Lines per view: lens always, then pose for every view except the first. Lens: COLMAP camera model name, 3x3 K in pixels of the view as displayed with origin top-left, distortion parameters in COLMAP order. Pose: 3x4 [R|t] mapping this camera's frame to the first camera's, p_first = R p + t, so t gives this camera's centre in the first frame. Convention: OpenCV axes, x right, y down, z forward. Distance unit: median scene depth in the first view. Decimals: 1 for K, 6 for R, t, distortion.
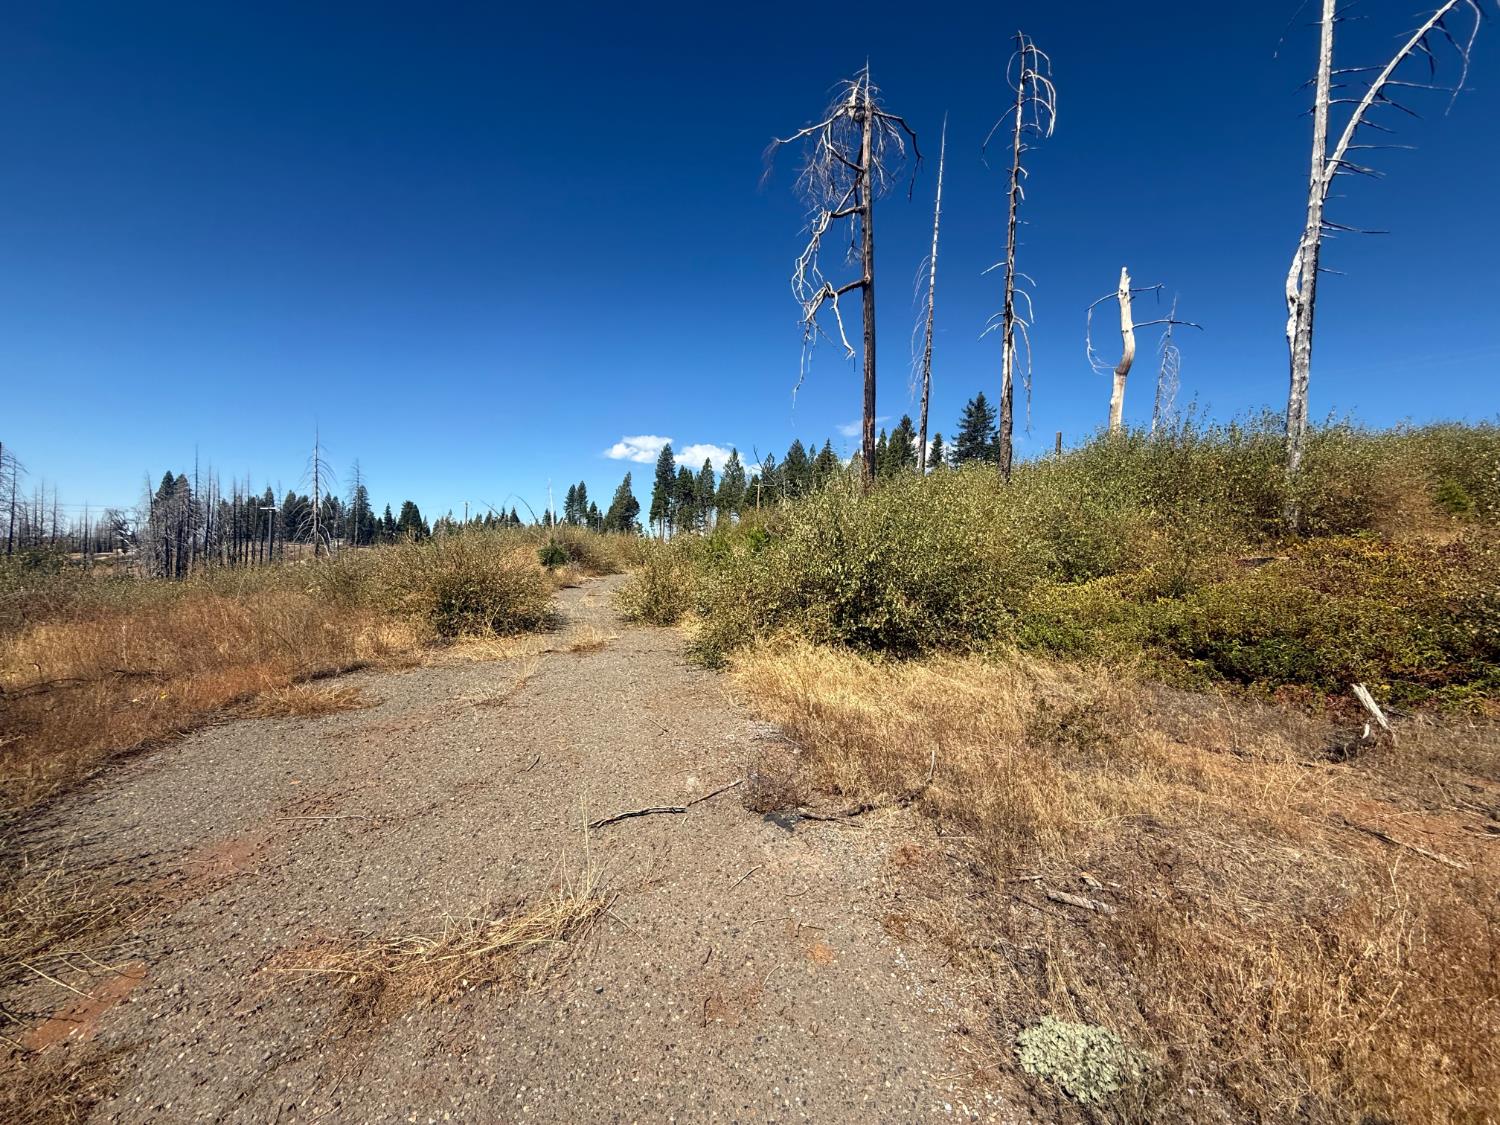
lens RADIAL K [[595.8, 0, 743.1], [0, 595.8, 567.4], [0, 0, 1]] dist [-0.002216, 0.000428]
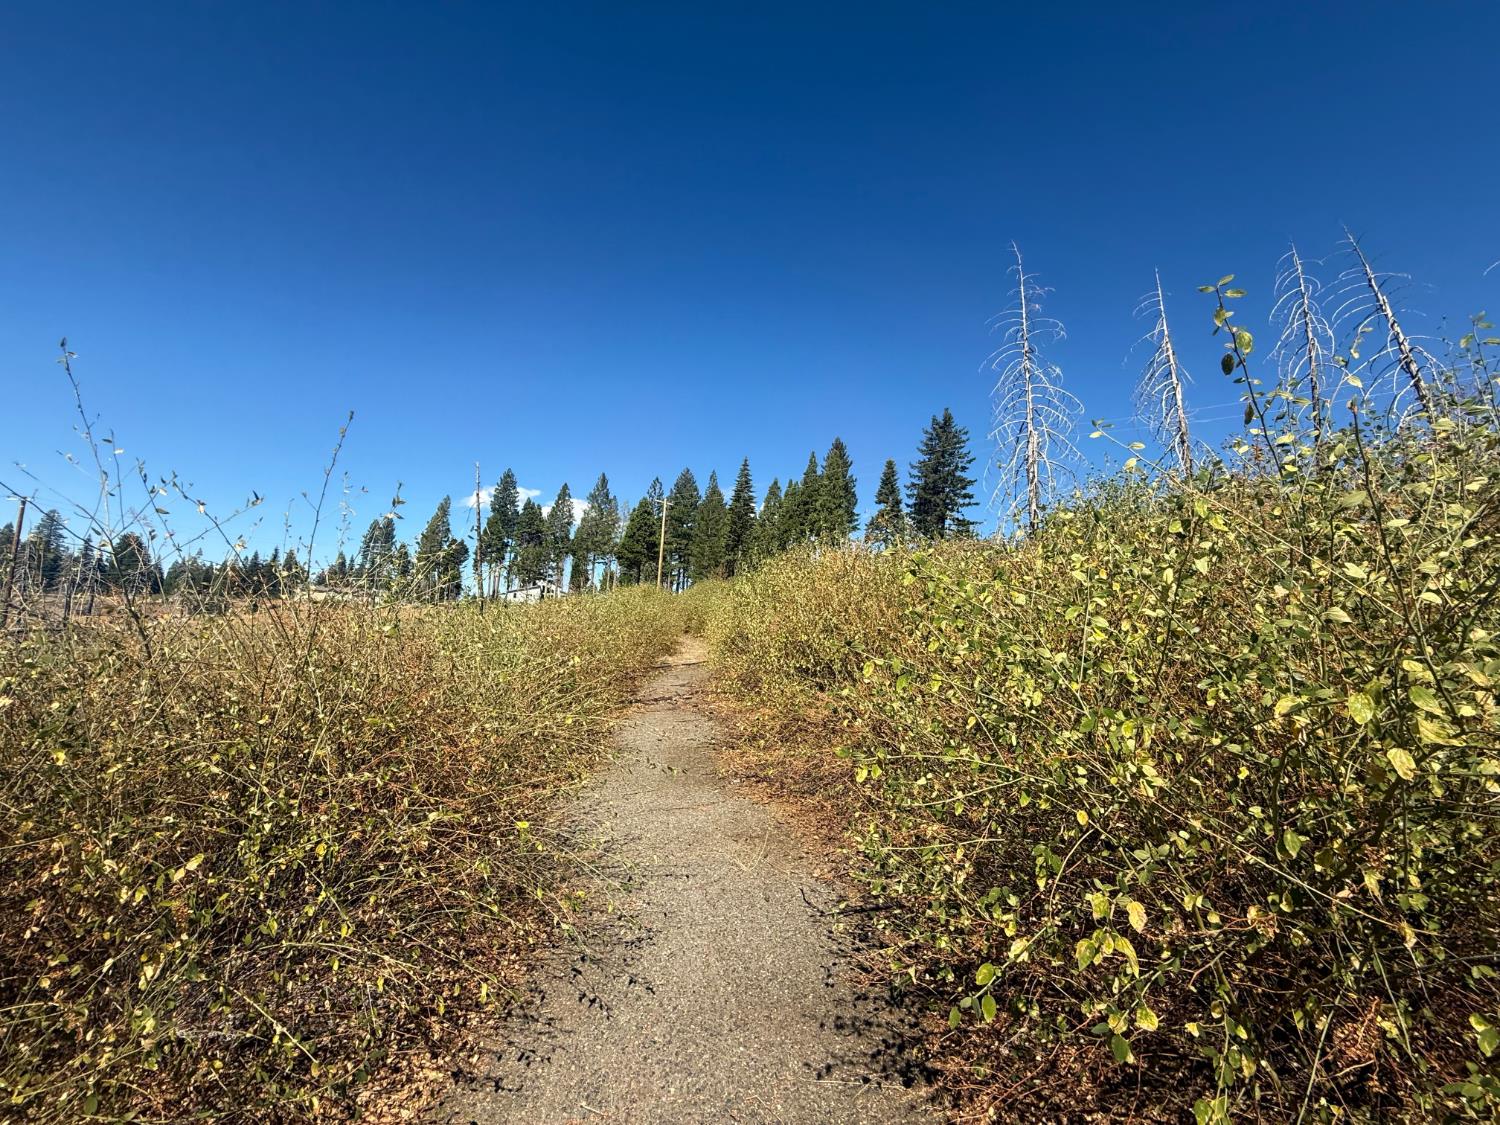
lens RADIAL K [[595.8, 0, 744.0], [0, 595.8, 566.6], [0, 0, 1]] dist [-0.002216, 0.000428]
pose [[0.969843, 0.033982, 0.241350, -0.014352], [-0.009486, 0.994745, -0.101939, -0.007461], [-0.243546, 0.096575, 0.965069, 0.183792]]
